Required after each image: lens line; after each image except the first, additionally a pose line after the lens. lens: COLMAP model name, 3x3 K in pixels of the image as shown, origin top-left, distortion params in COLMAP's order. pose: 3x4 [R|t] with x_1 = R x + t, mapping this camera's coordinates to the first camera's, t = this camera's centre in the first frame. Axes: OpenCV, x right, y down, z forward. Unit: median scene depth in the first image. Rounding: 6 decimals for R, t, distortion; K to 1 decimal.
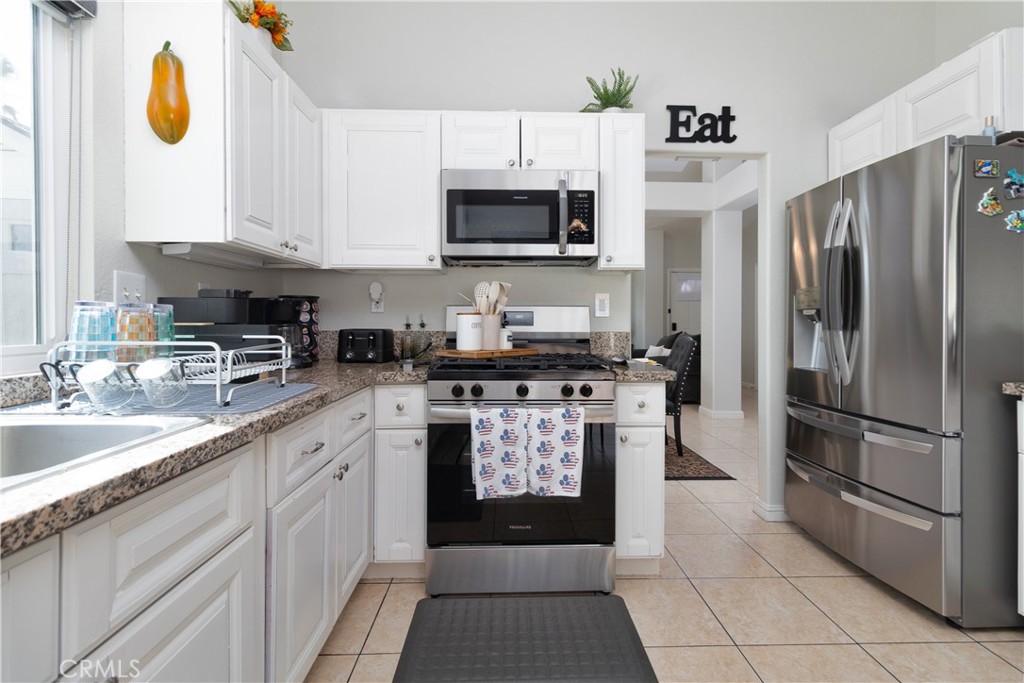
lens RADIAL K [[469.4, 0, 528.3], [0, 469.4, 326.0], [0, 0, 1]] dist [0.001116, -0.000368]
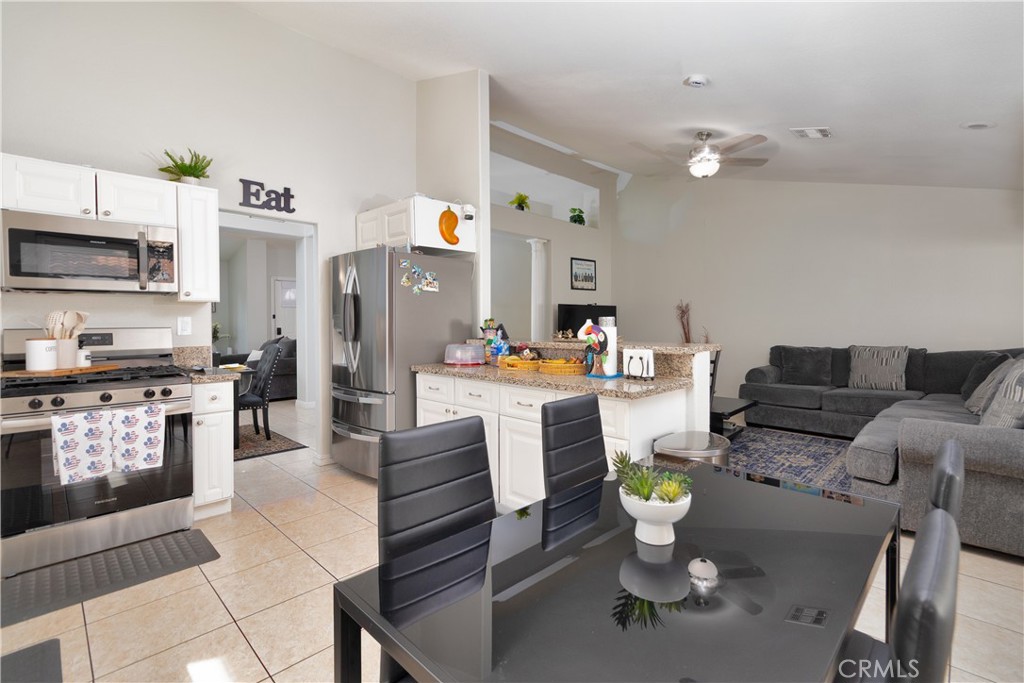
lens RADIAL K [[469.4, 0, 528.3], [0, 469.4, 326.0], [0, 0, 1]] dist [0.001116, -0.000368]
pose [[0.727799, -0.015286, 0.685621, -0.047248], [0.011587, 0.999883, 0.009993, -0.059463], [-0.685693, 0.000671, 0.727890, -0.725909]]
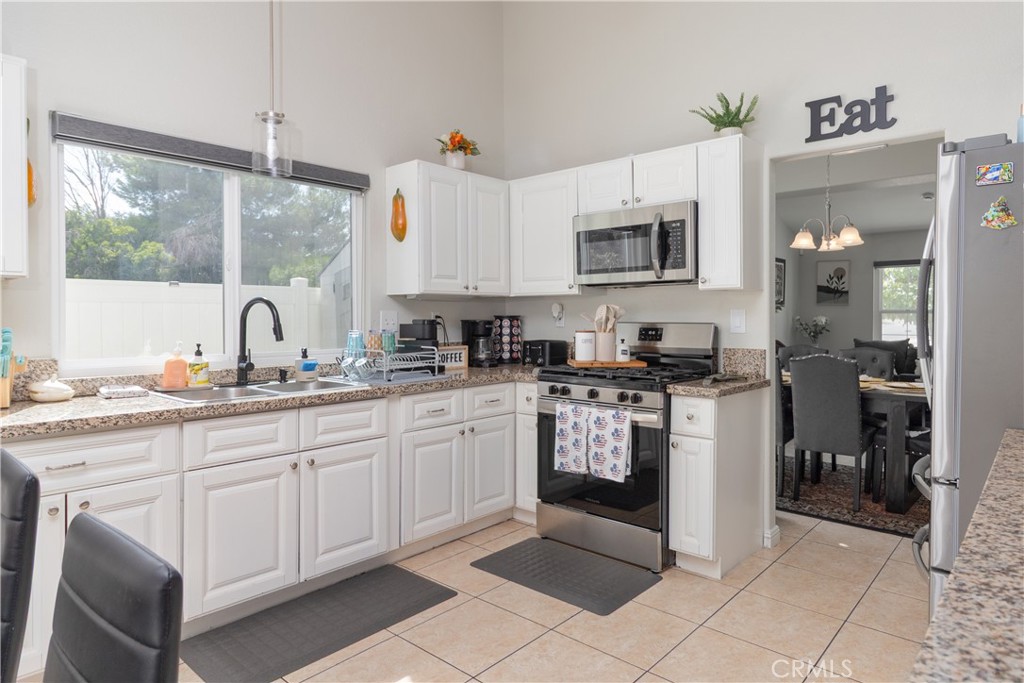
lens RADIAL K [[604.5, 0, 514.5], [0, 604.5, 325.9], [0, 0, 1]] dist [0.000201, -0.000447]
pose [[0.723074, 0.007272, -0.690732, 0.897371], [-0.002720, 0.999967, 0.007681, -0.055545], [0.690765, -0.003675, 0.723070, -0.312204]]
